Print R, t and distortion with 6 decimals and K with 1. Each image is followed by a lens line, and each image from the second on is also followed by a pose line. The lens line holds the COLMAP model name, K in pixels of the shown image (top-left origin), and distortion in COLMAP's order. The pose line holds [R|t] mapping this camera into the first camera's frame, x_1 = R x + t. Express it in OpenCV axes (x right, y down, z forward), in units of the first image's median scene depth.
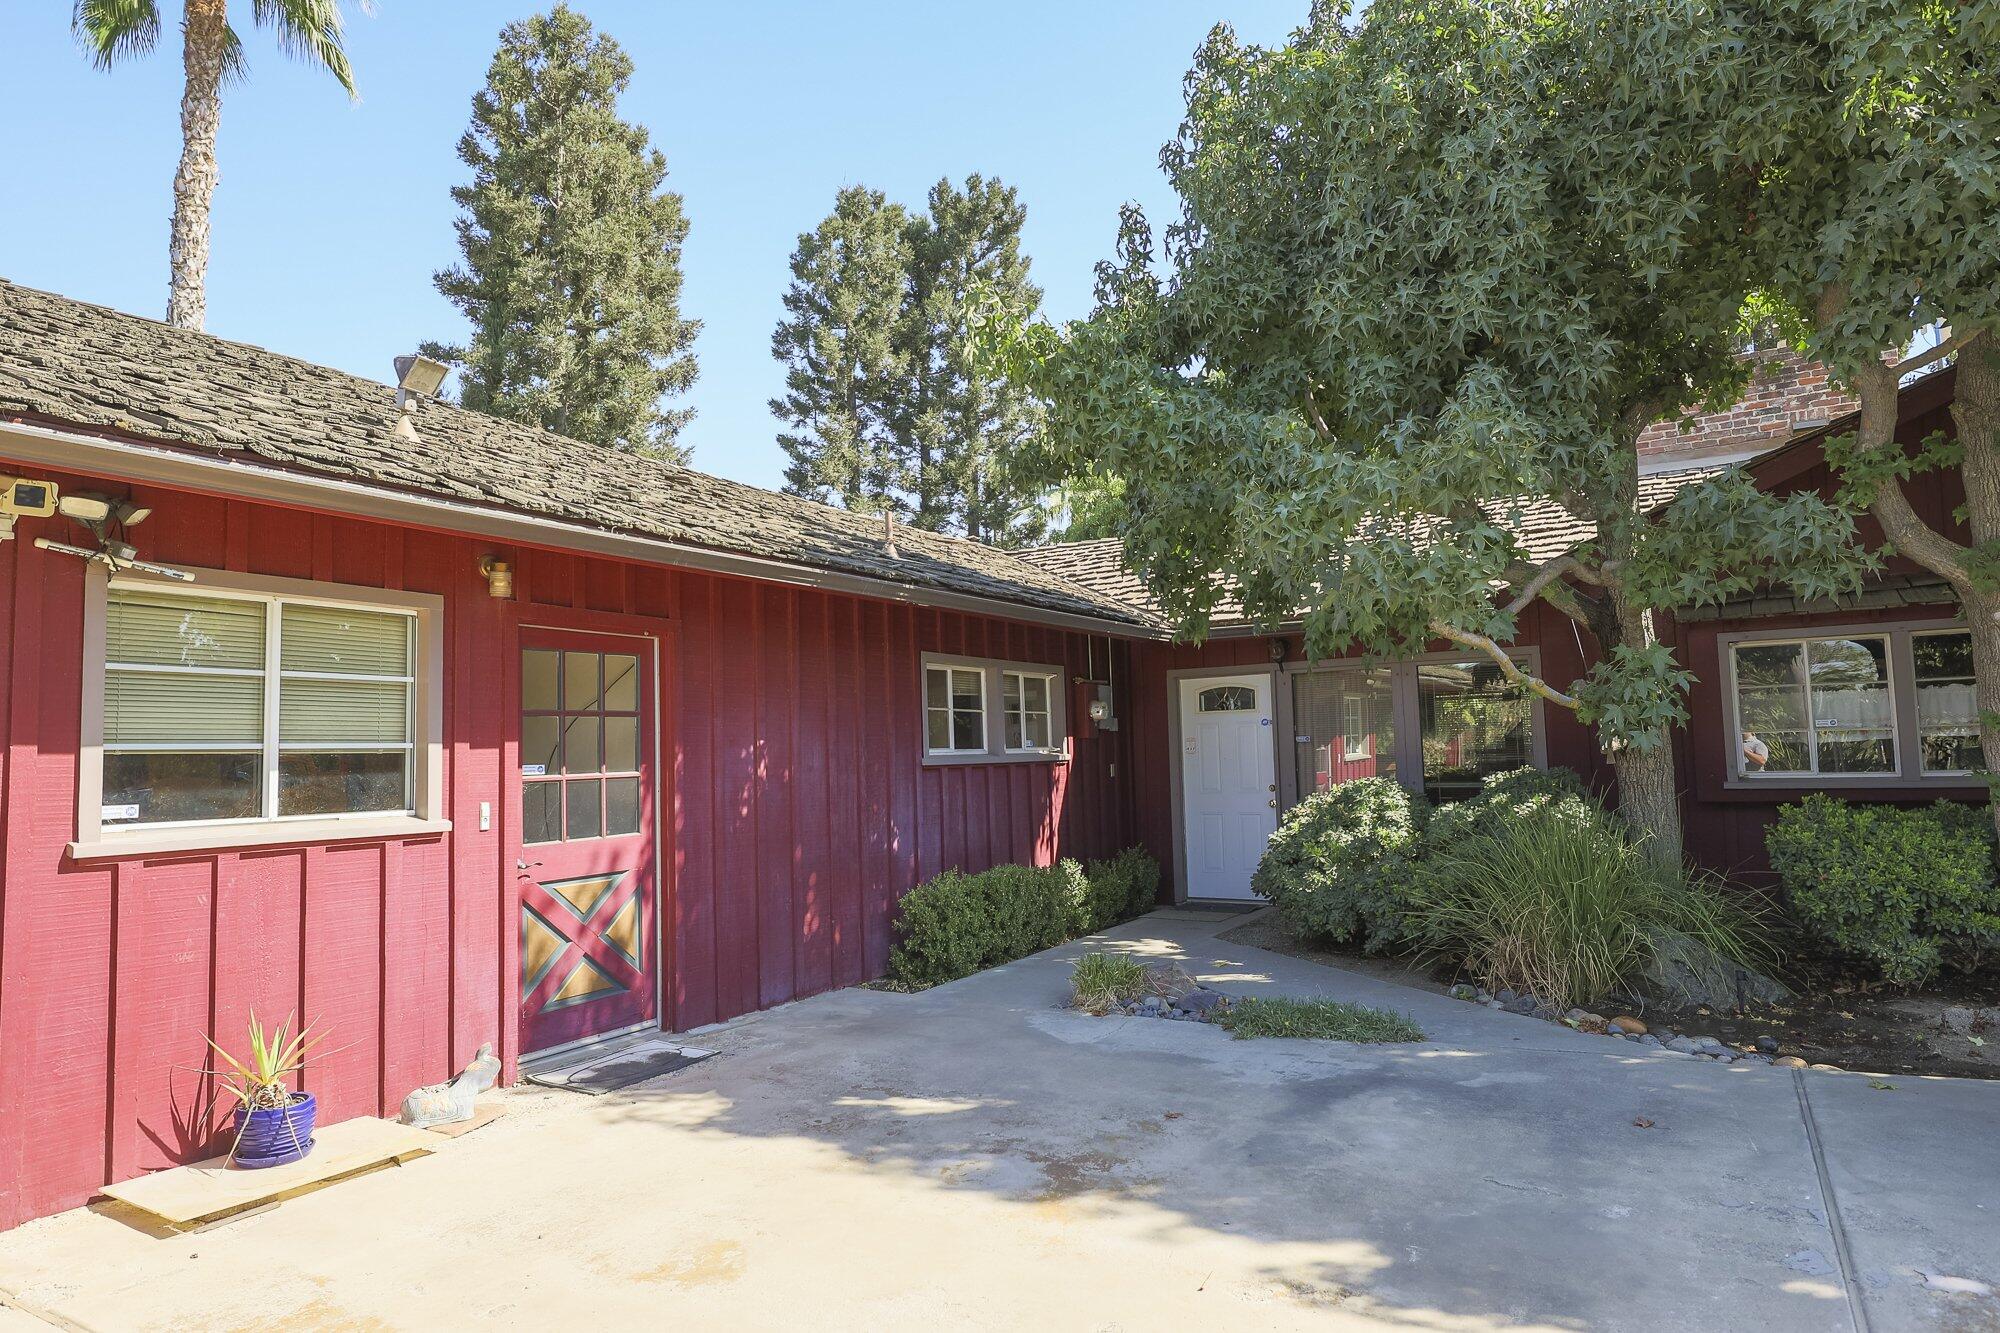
lens RADIAL K [[1178.3, 0, 1000.0], [0, 1178.3, 666.5], [0, 0, 1]] dist [-0.001016, 0.000493]
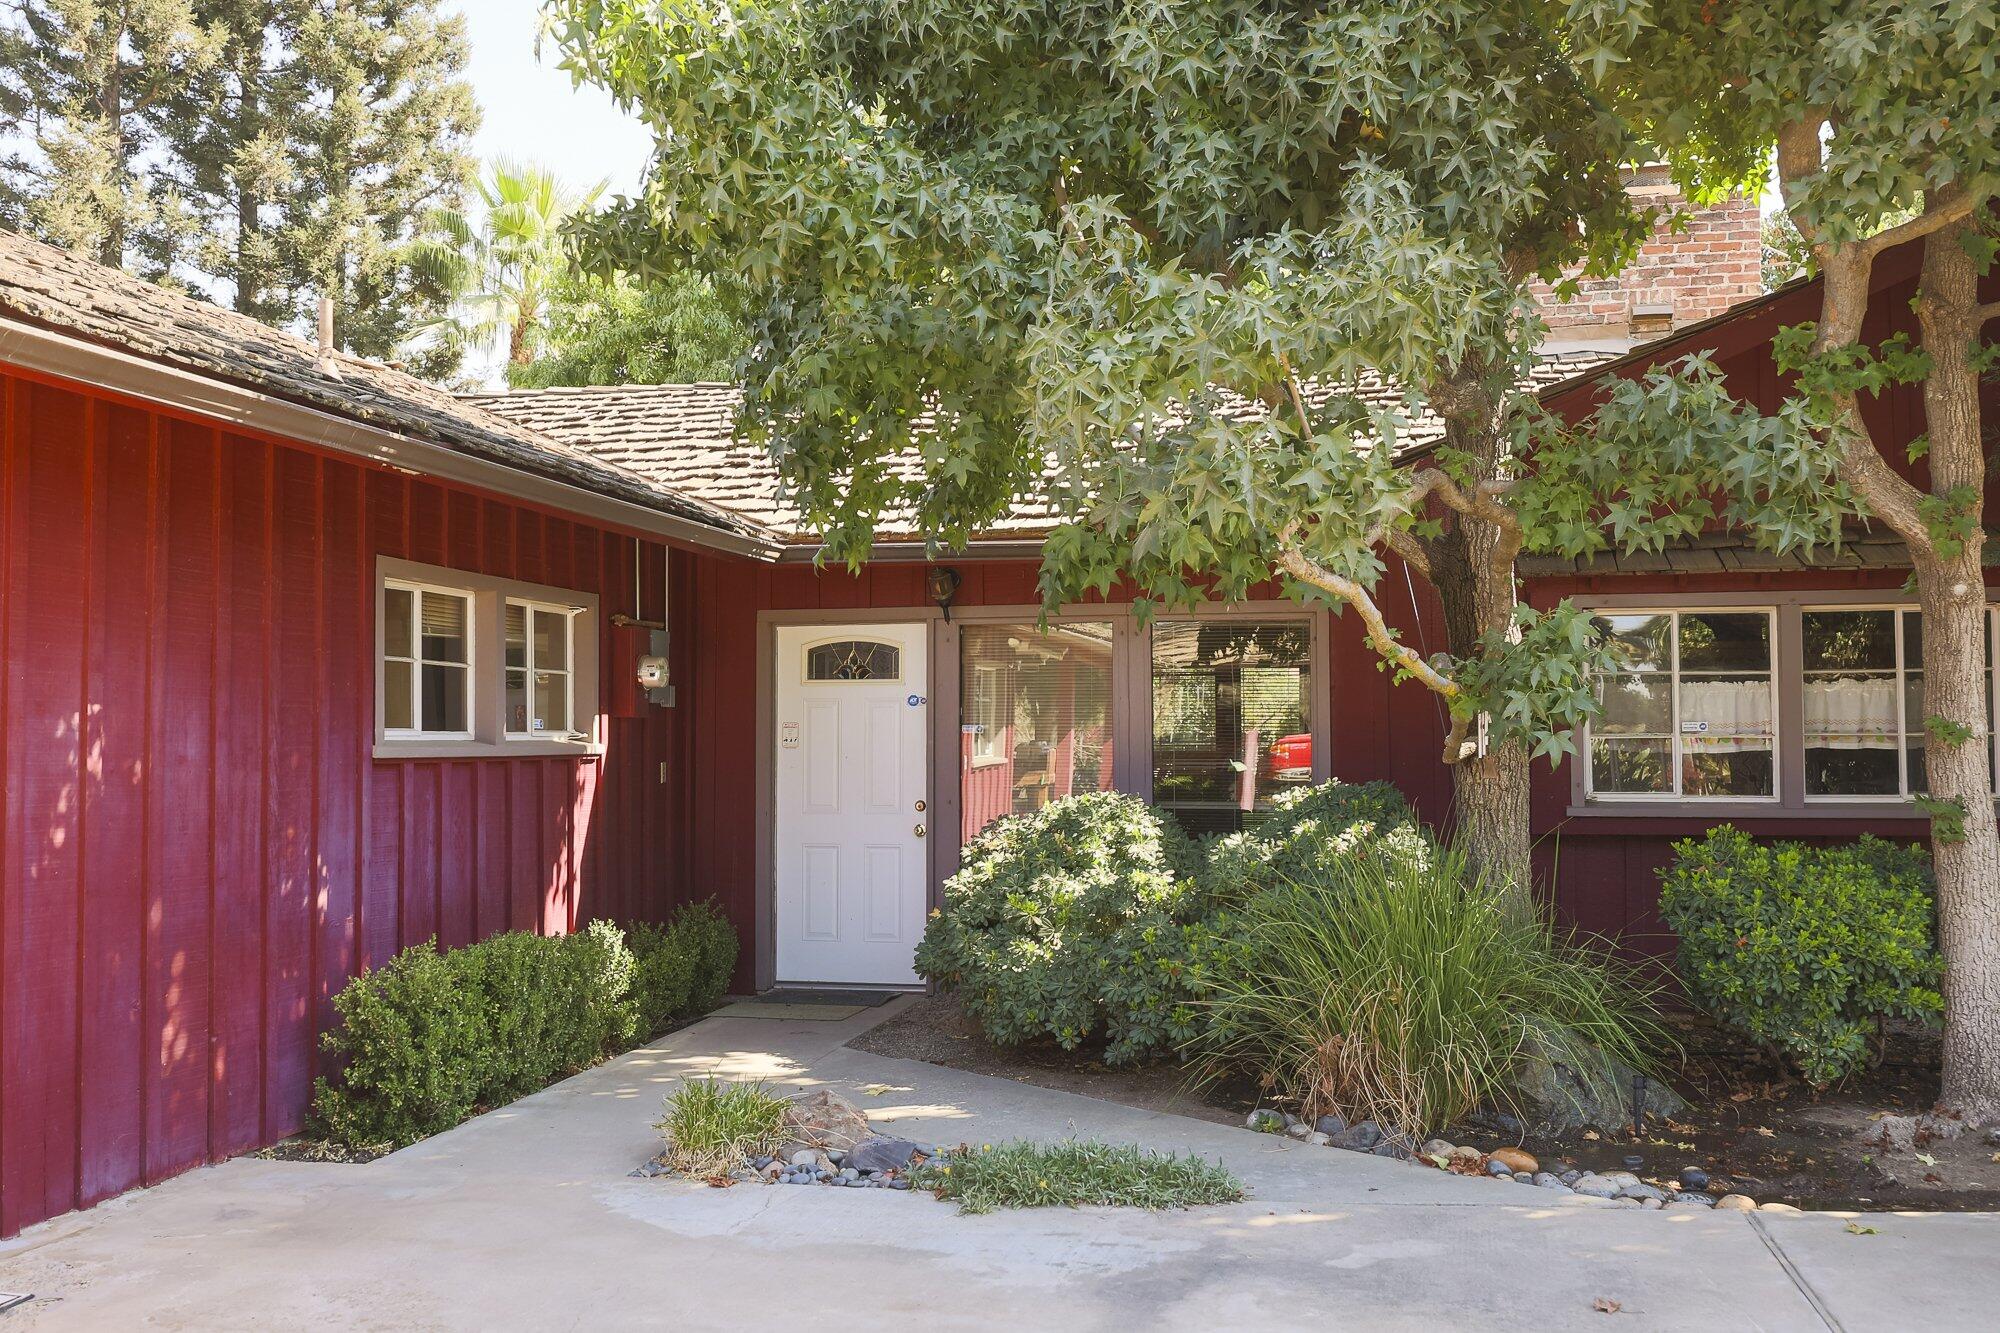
lens RADIAL K [[1890.9, 0, 1000.0], [0, 1890.9, 666.5], [0, 0, 1]] dist [0.002493, -0.008176]
pose [[0.942784, 0.037779, 0.331255, -0.099406], [-0.048082, 0.998579, 0.022961, 0.006014], [-0.329917, -0.037575, 0.943262, 0.060347]]
